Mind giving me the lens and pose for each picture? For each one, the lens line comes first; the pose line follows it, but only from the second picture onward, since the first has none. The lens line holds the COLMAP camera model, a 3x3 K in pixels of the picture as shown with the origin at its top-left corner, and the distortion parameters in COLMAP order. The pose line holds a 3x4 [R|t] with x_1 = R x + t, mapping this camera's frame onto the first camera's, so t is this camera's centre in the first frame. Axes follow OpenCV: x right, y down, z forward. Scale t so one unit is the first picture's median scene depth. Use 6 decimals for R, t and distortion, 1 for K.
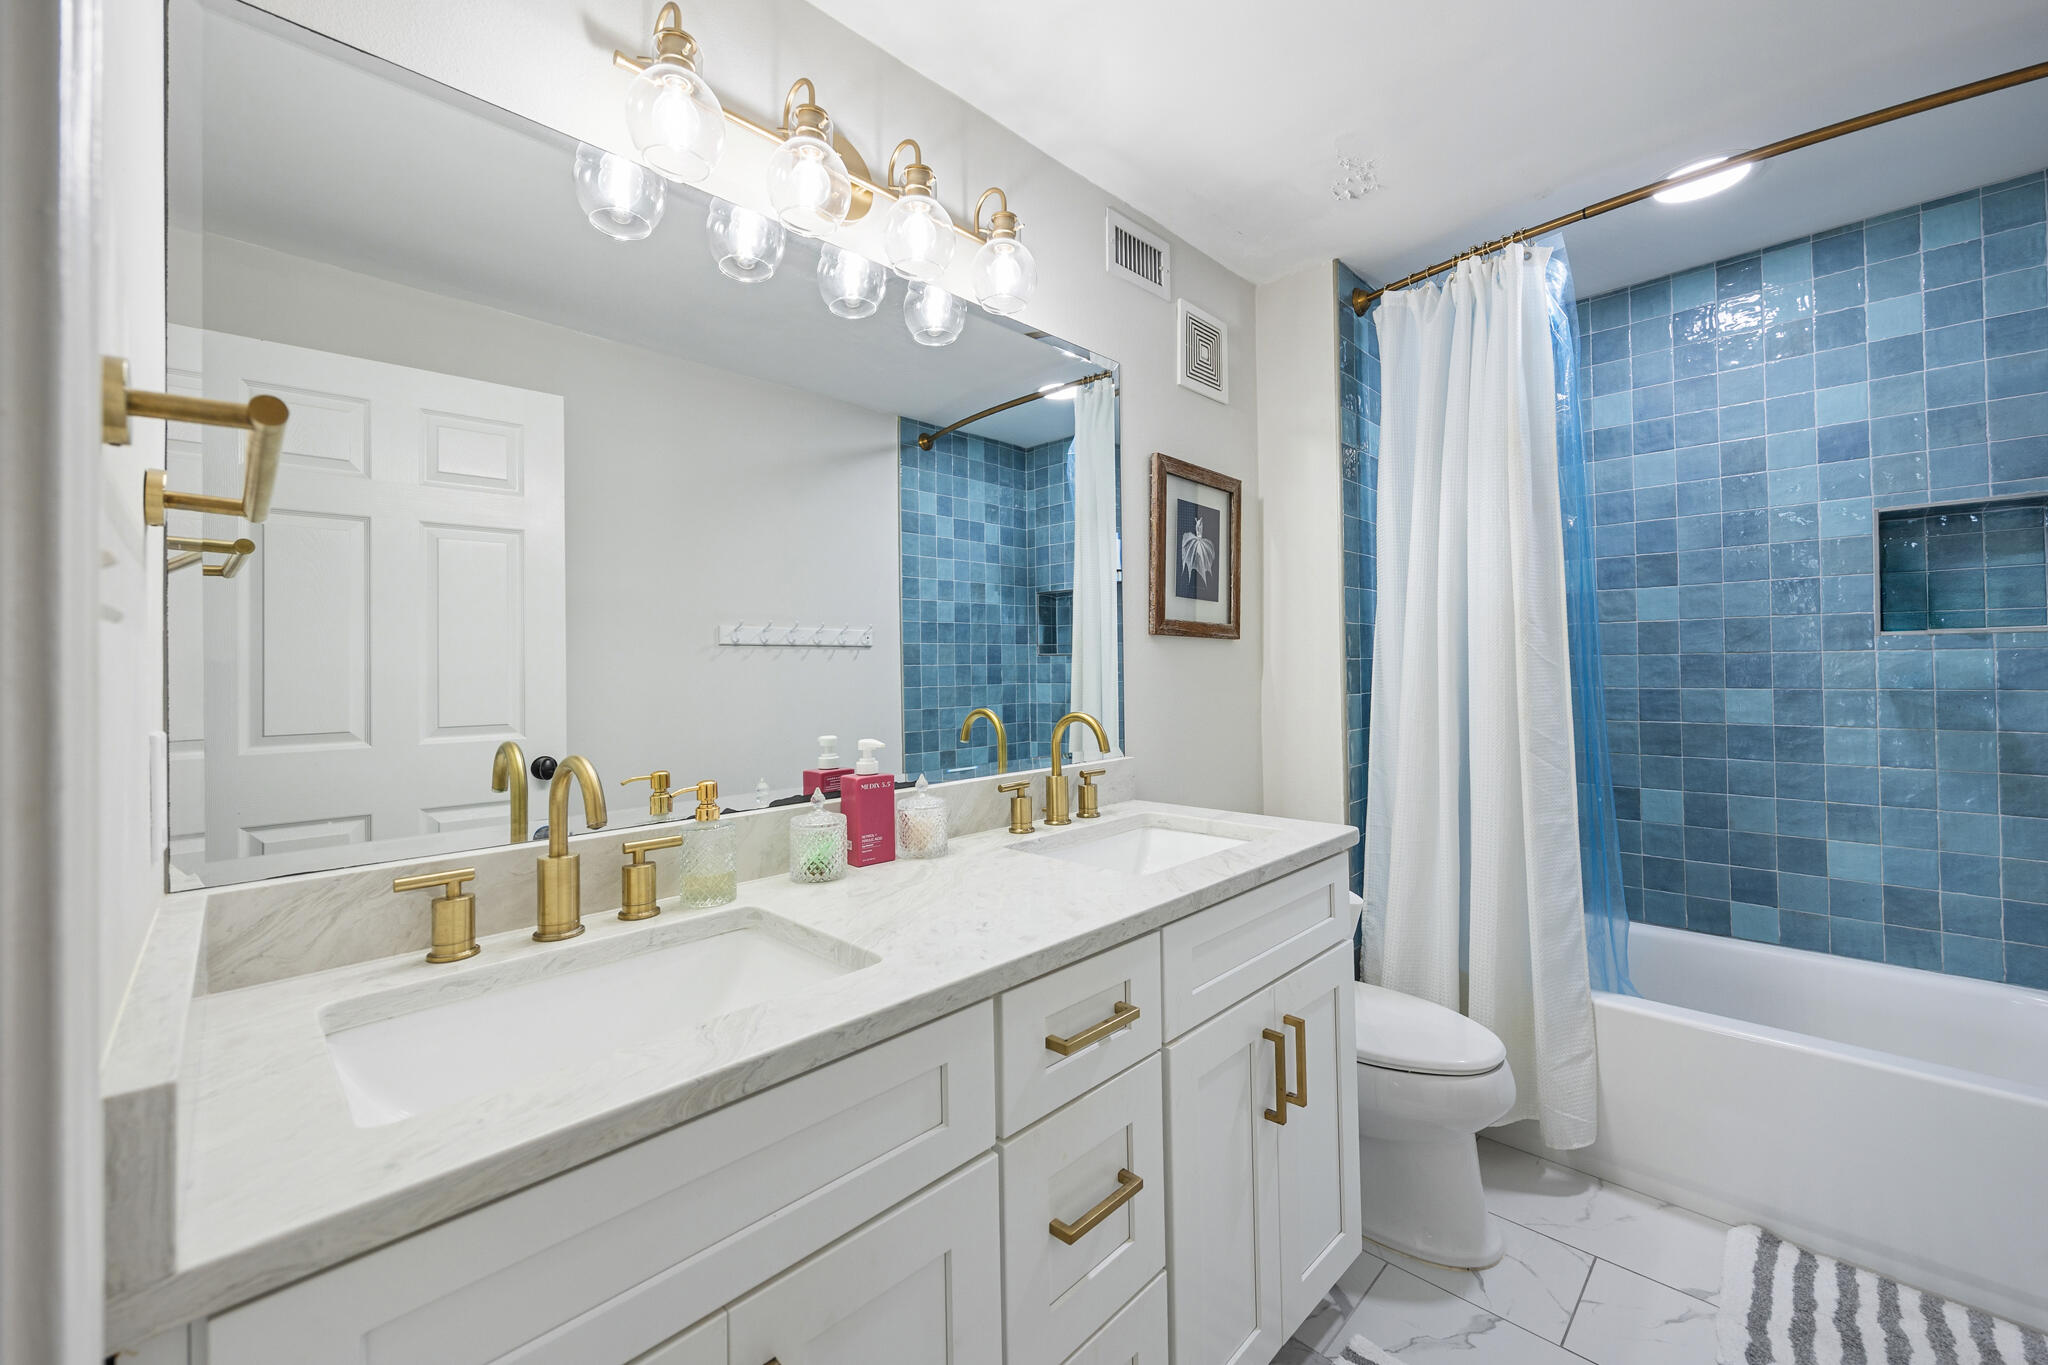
lens RADIAL K [[798.8, 0, 1034.0], [0, 798.8, 666.3], [0, 0, 1]] dist [0.001269, -0.002125]
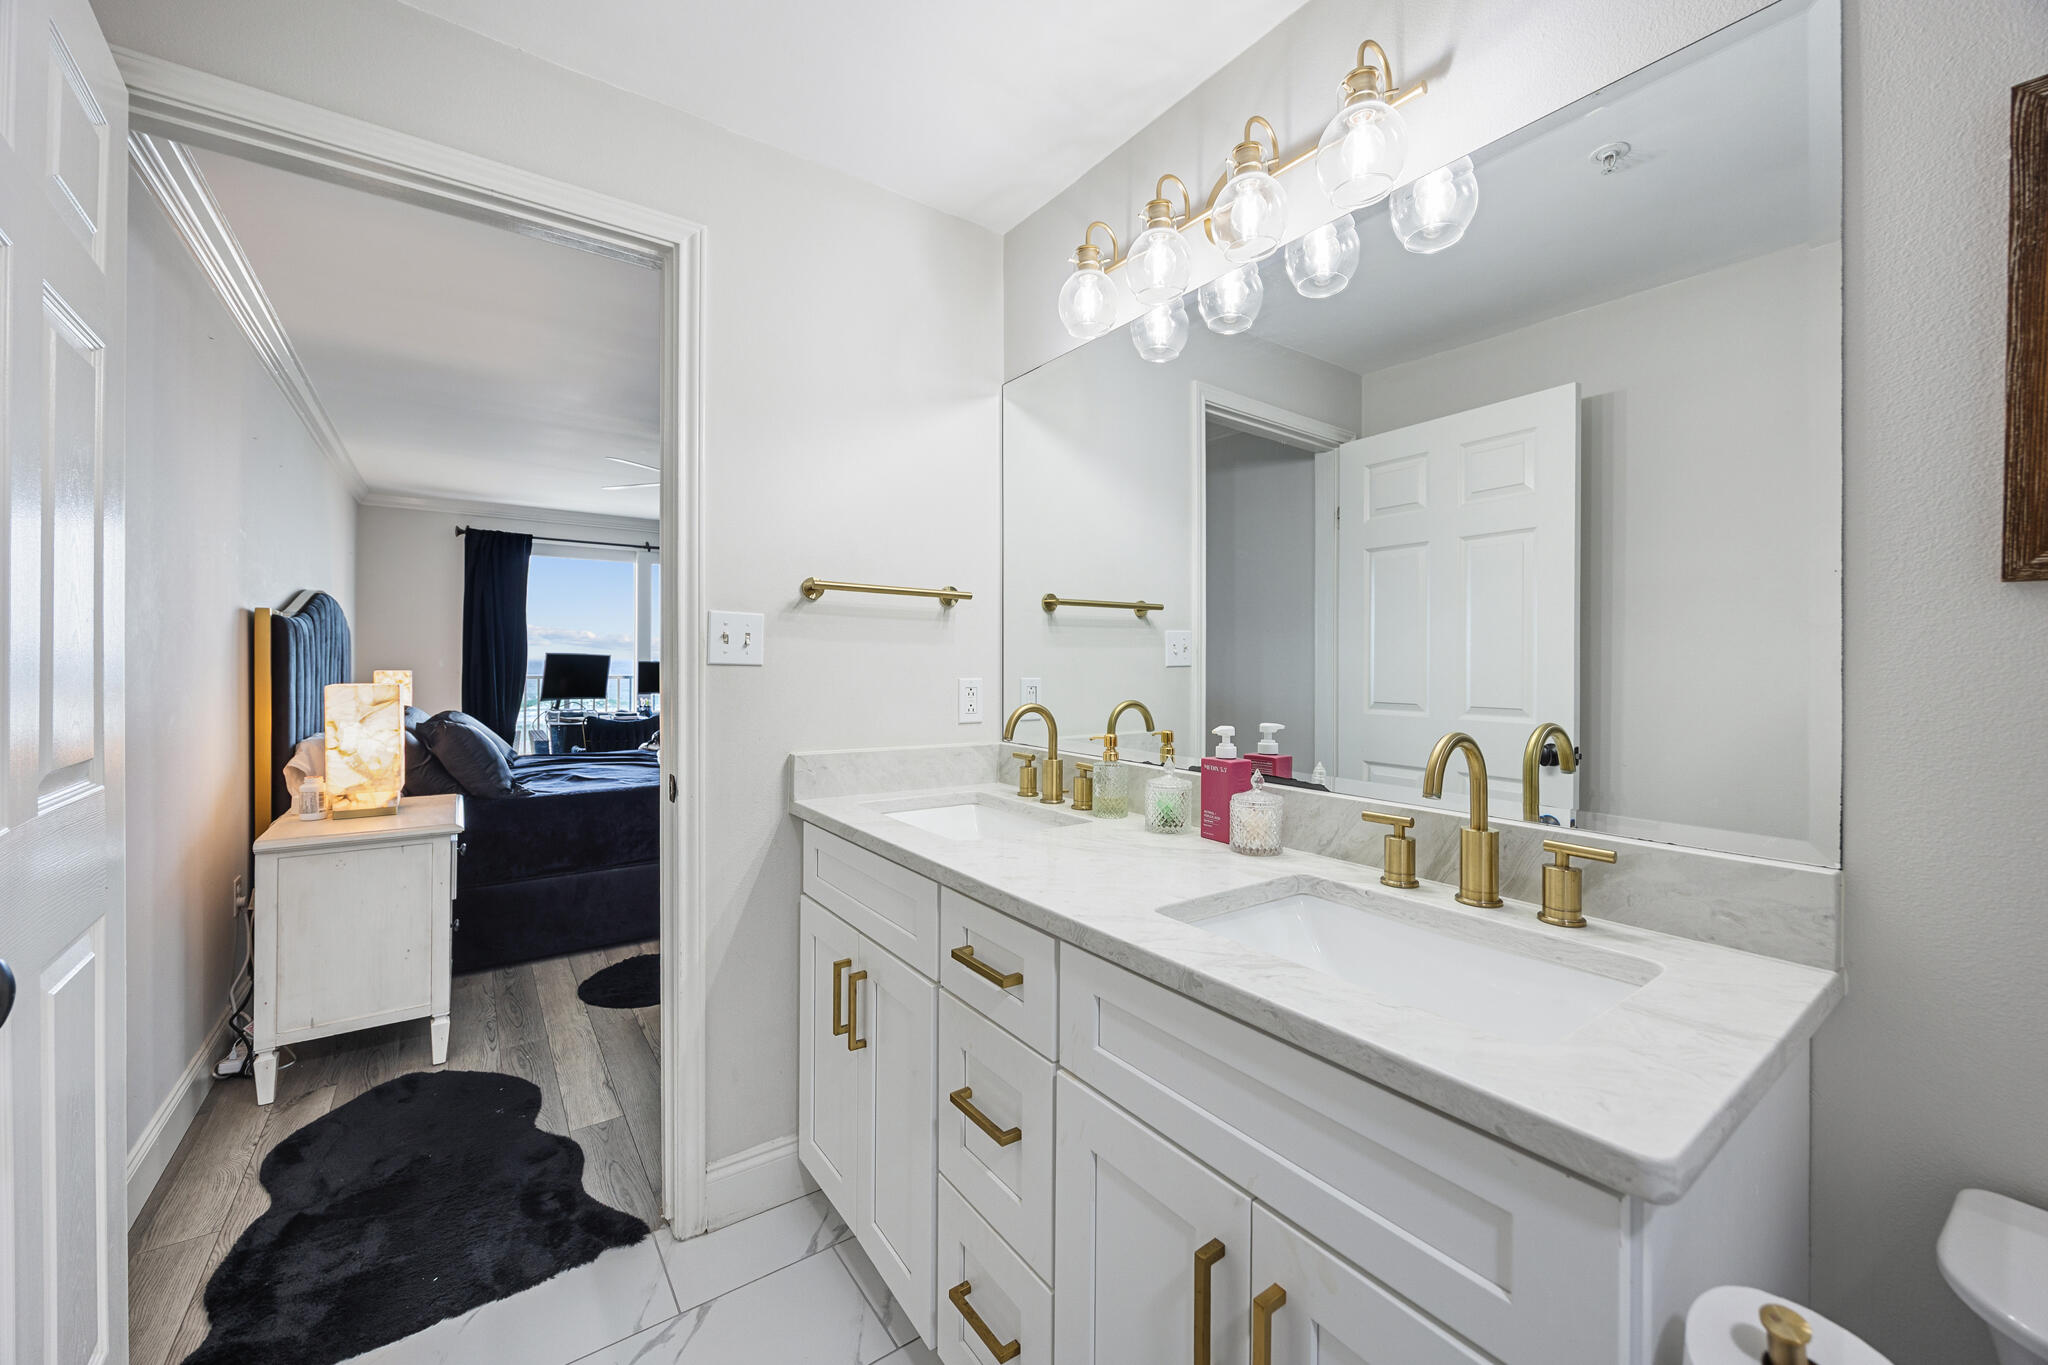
lens RADIAL K [[798.8, 0, 1032.7], [0, 798.8, 679.3], [0, 0, 1]] dist [0.001269, -0.002125]
pose [[-0.163288, 0.031649, -0.986071, 0.716324], [0.002820, 0.999496, 0.031613, -0.003968], [0.986574, 0.002381, -0.163295, 0.746232]]
